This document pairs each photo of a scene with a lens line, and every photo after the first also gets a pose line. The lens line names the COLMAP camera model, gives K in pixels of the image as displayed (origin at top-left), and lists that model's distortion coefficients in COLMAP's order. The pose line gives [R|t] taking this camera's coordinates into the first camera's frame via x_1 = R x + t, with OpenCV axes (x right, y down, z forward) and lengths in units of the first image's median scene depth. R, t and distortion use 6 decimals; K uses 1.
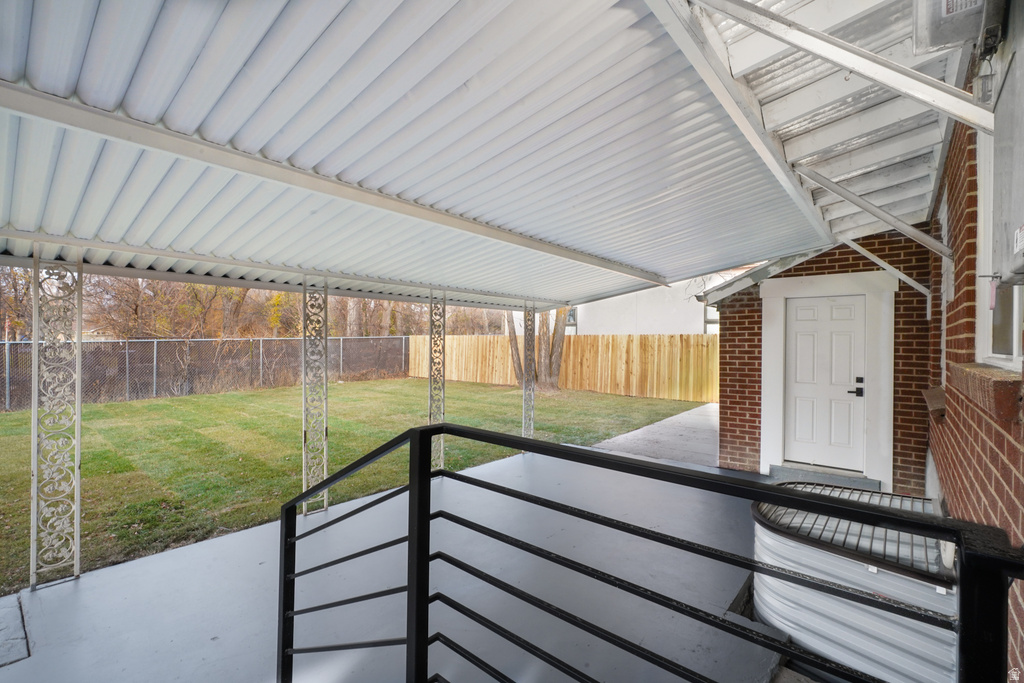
lens RADIAL K [[459.0, 0, 512.0], [0, 459.0, 341.5], [0, 0, 1]] dist [0.000024, 0.000107]
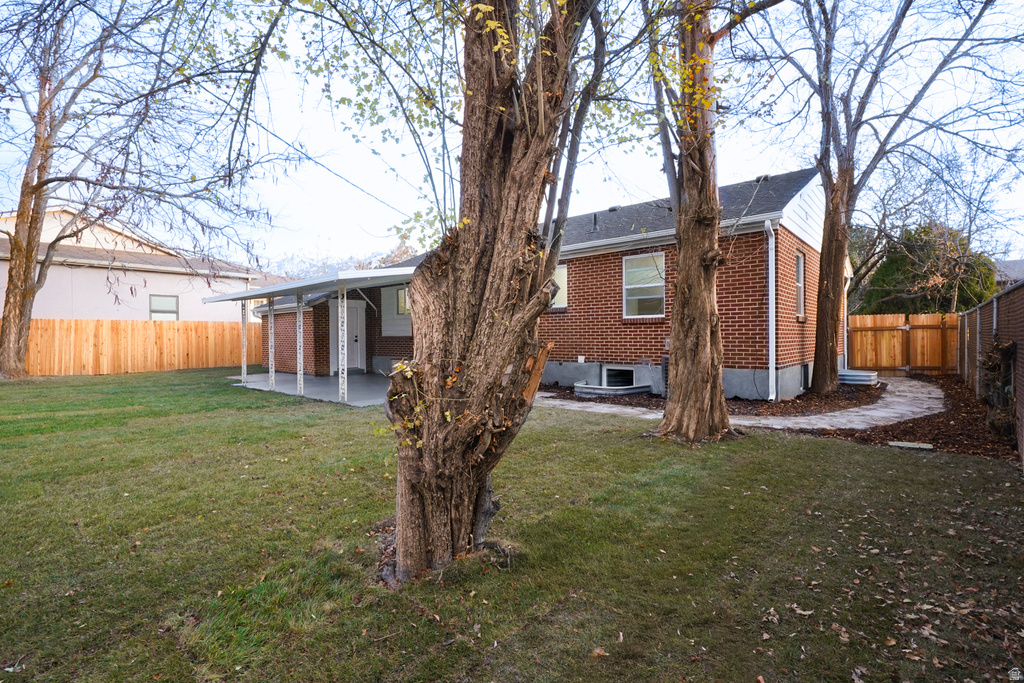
lens RADIAL K [[459.0, 0, 512.0], [0, 459.0, 341.5], [0, 0, 1]] dist [0.000024, 0.000107]
pose [[0.022545, -0.019516, 0.999555, -0.833426], [0.010396, 0.999760, 0.019285, 0.027026], [-0.999692, 0.009957, 0.022742, -0.019744]]
